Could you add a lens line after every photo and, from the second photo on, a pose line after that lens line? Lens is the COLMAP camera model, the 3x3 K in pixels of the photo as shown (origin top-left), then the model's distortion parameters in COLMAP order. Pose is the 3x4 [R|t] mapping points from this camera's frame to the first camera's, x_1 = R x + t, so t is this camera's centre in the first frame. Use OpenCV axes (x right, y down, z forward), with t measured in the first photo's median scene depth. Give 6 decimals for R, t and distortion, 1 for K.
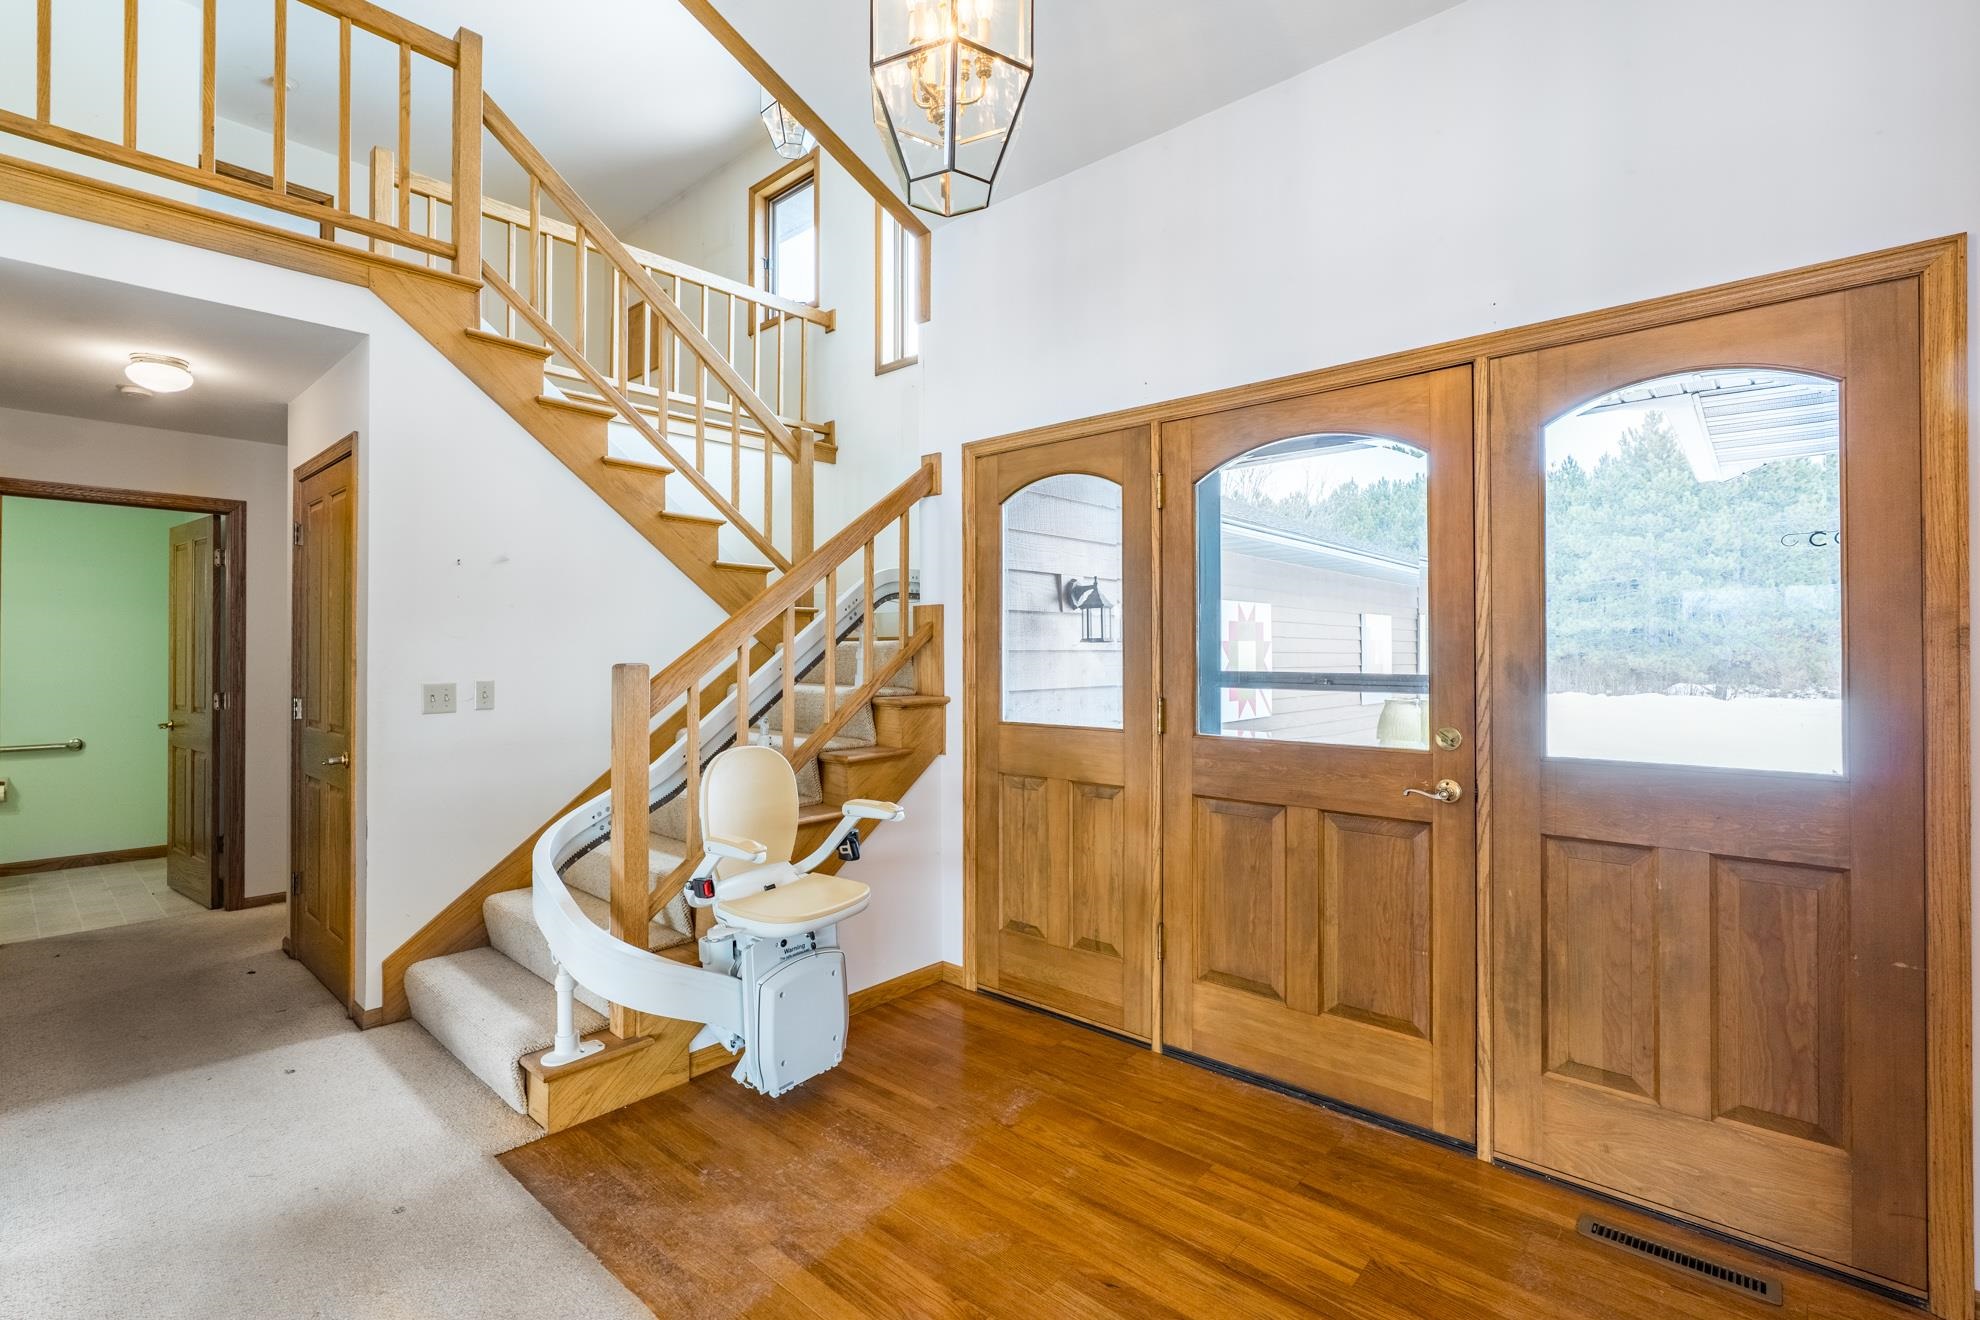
lens RADIAL K [[898.5, 0, 970.5], [0, 898.5, 648.2], [0, 0, 1]] dist [-0.010535, 0.003415]
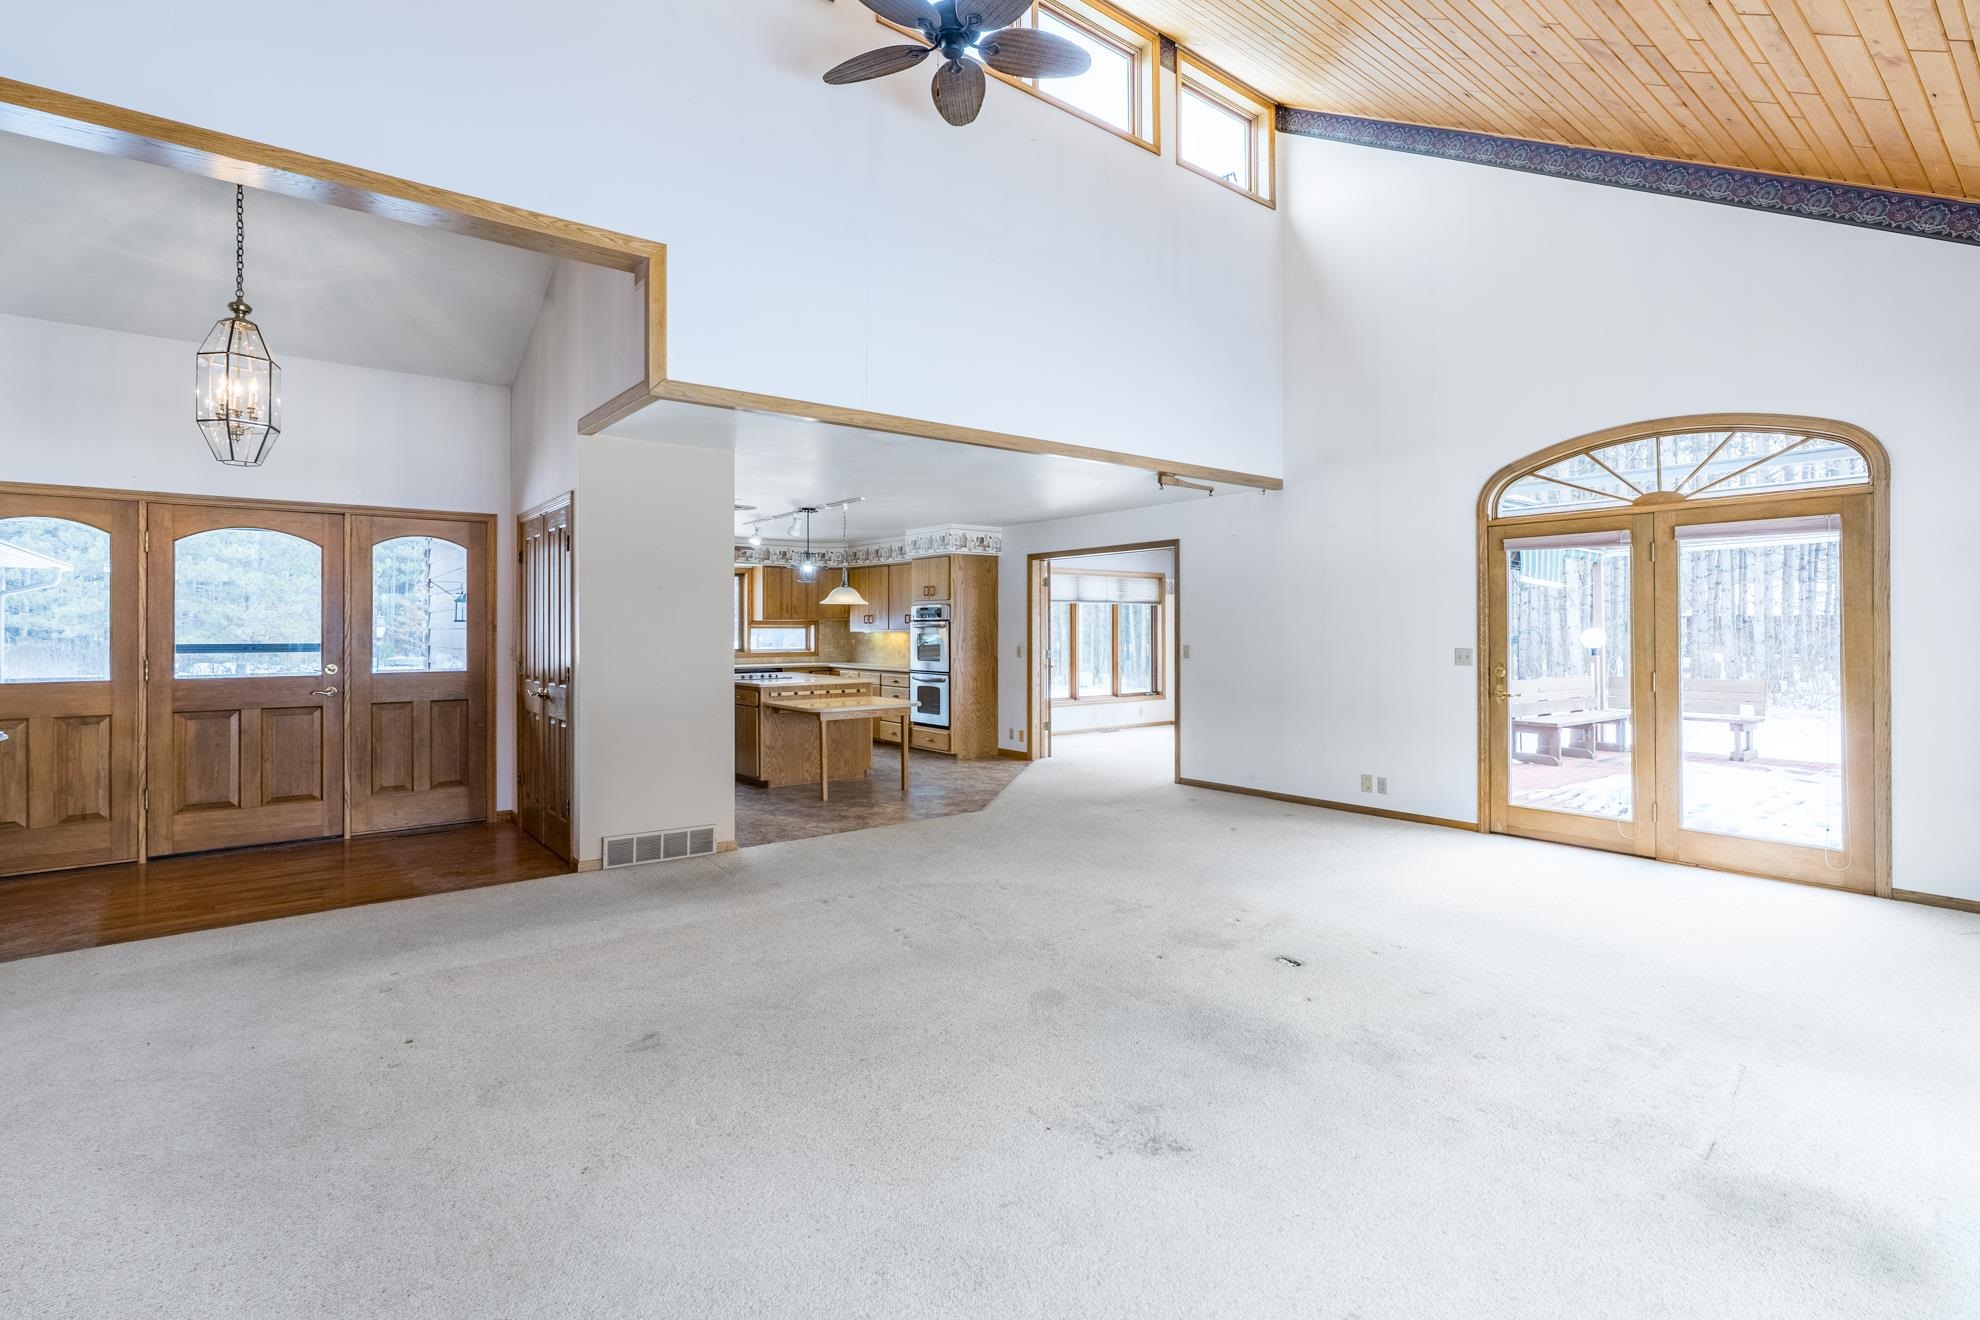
lens RADIAL K [[898.5, 0, 969.1], [0, 898.5, 614.3], [0, 0, 1]] dist [-0.010535, 0.003415]
pose [[0.183043, 0.020139, 0.982899, -0.968557], [-0.001452, 0.999795, -0.020214, 0.000525], [-0.983104, 0.002273, 0.183035, -0.713728]]
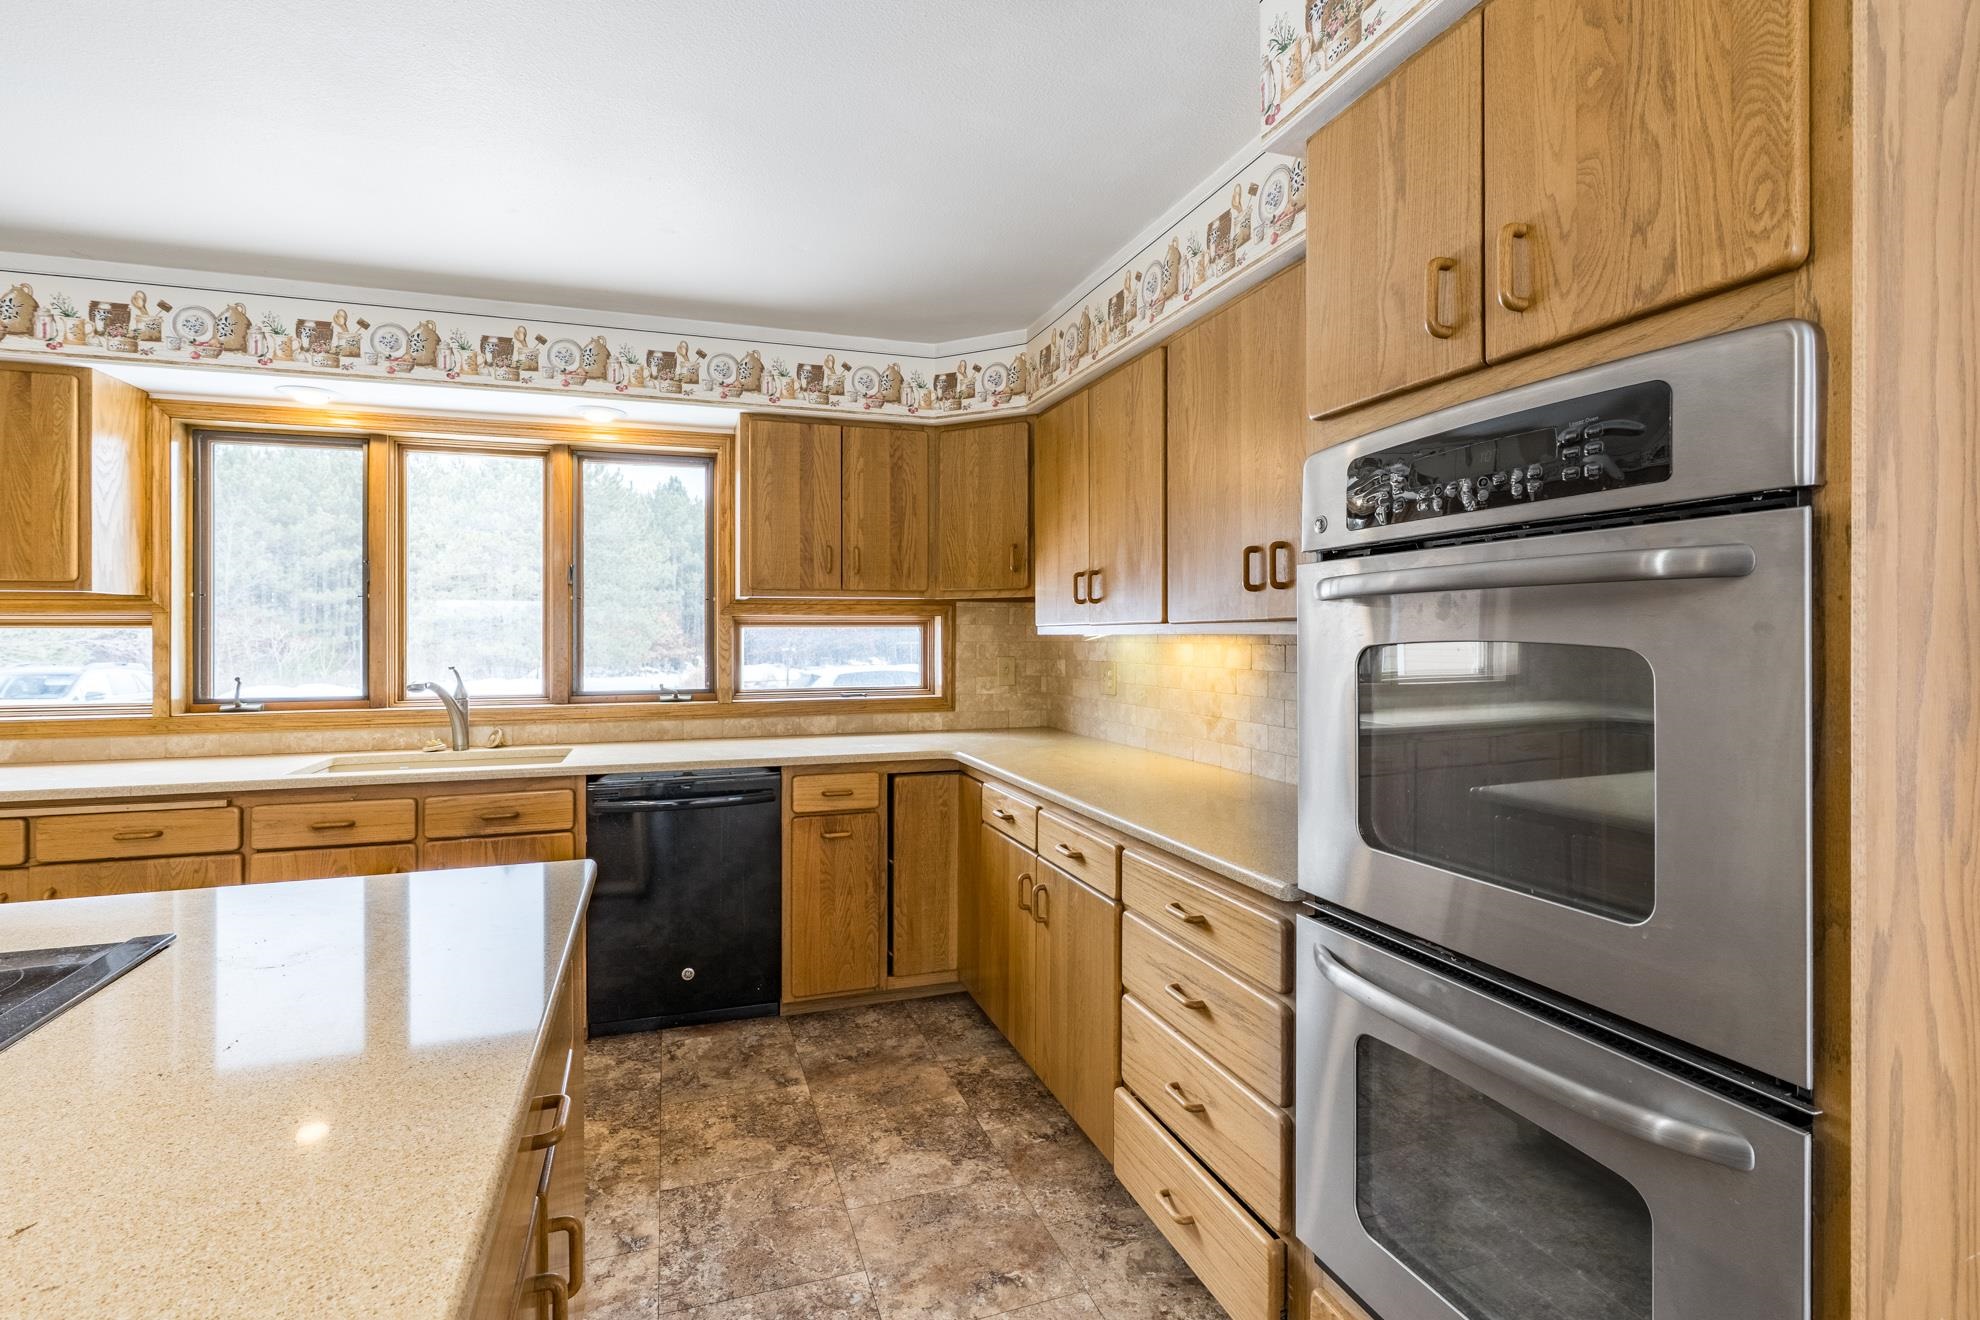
lens RADIAL K [[898.5, 0, 968.8], [0, 898.5, 633.4], [0, 0, 1]] dist [-0.010535, 0.003415]
pose [[0.489860, 0.003675, 0.871793, 1.179997], [0.001072, 0.999988, -0.004818, 0.001515], [-0.871800, 0.003295, 0.489850, -0.126999]]
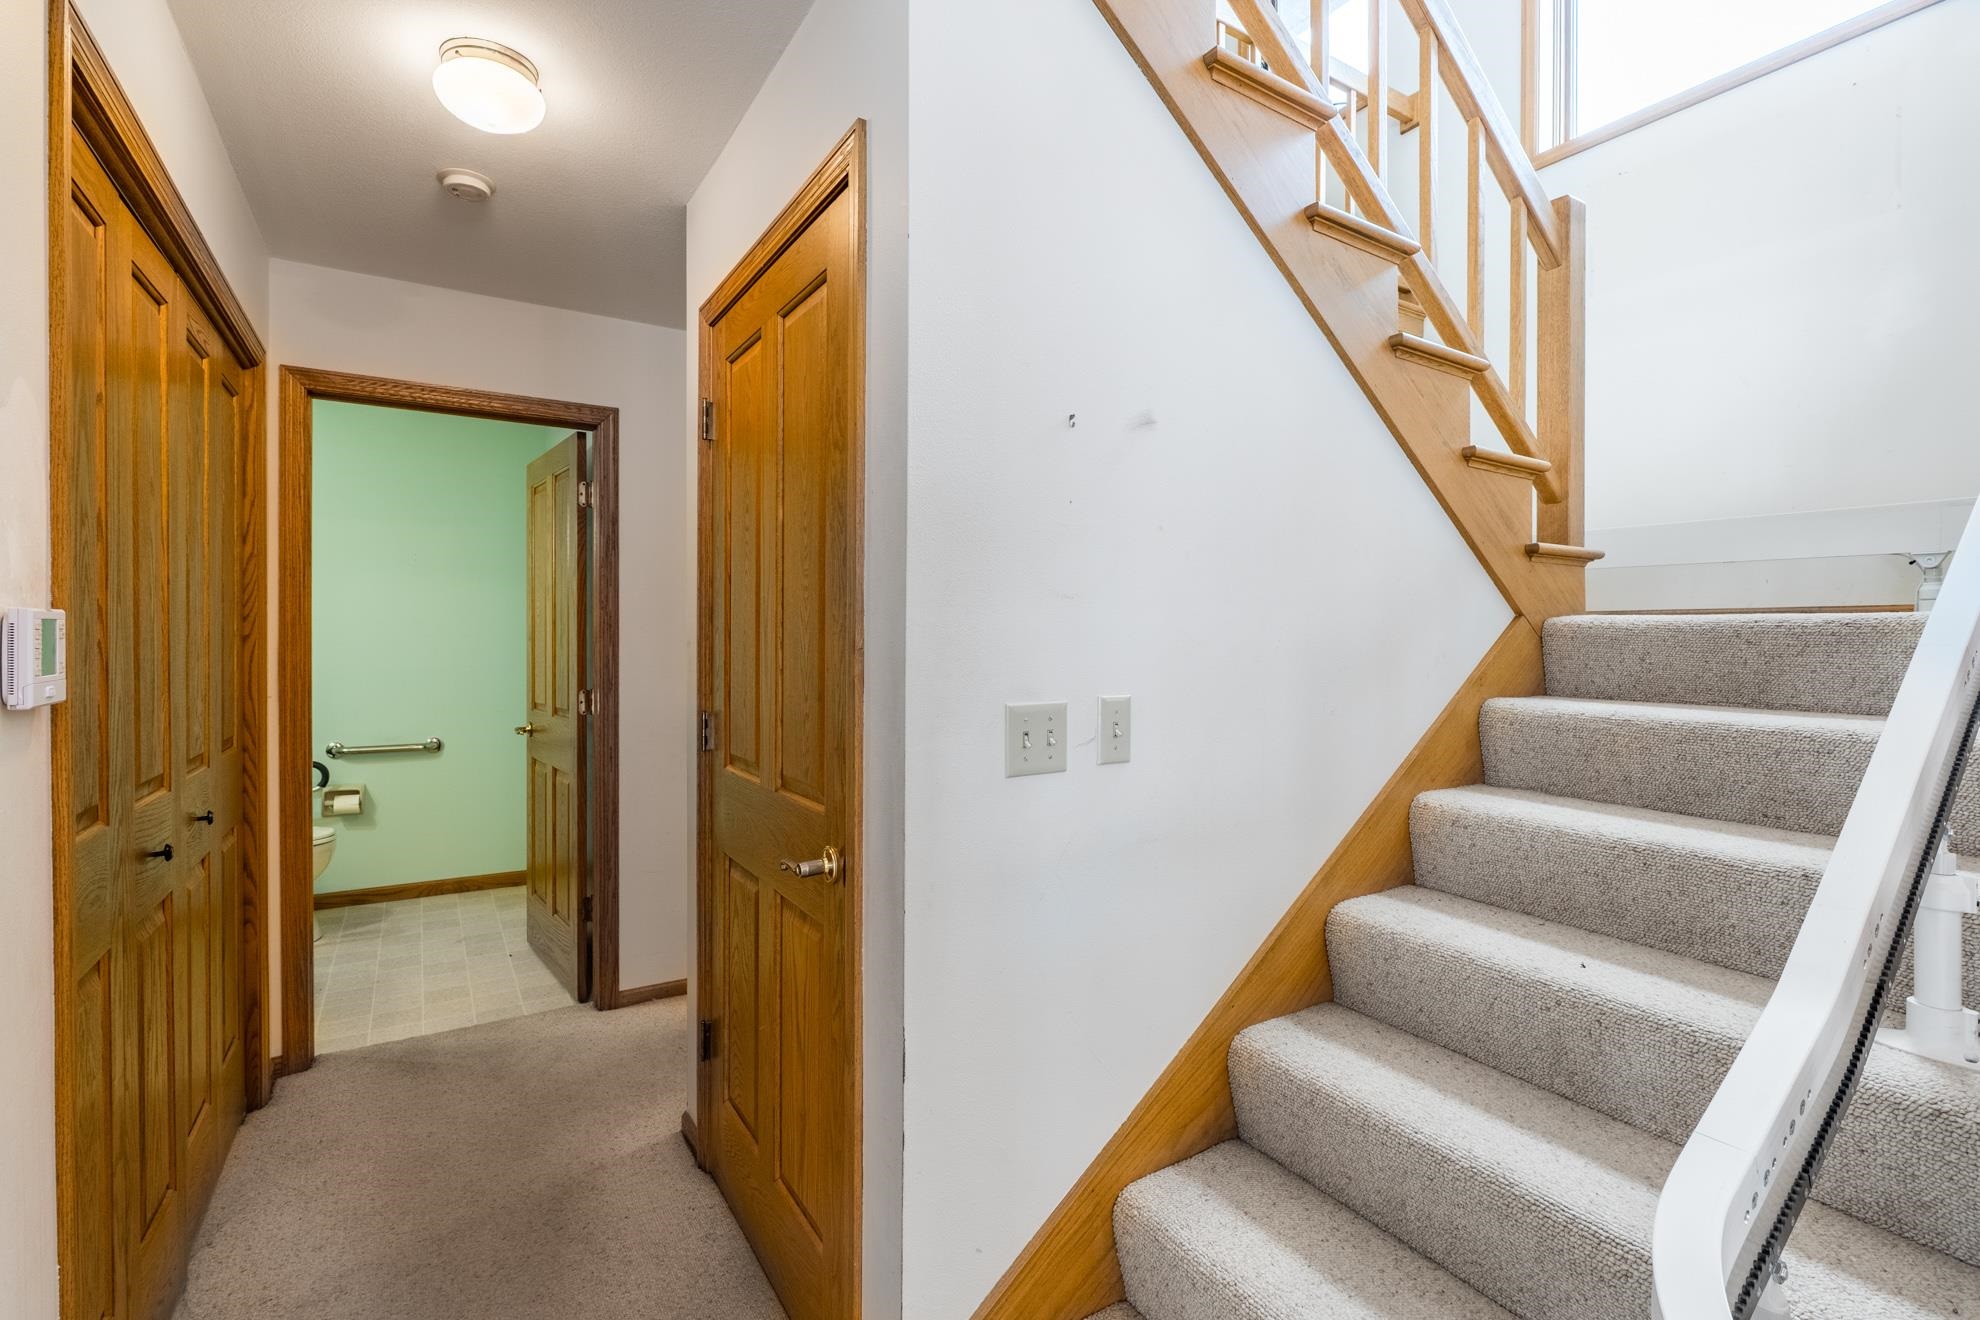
lens RADIAL K [[898.5, 0, 1006.7], [0, 898.5, 645.3], [0, 0, 1]] dist [-0.010535, 0.003415]
pose [[0.968216, 0.007049, -0.250017, -0.459238], [-0.002837, 0.999848, 0.017204, 0.003256], [0.250101, -0.015948, 0.968088, 0.534767]]
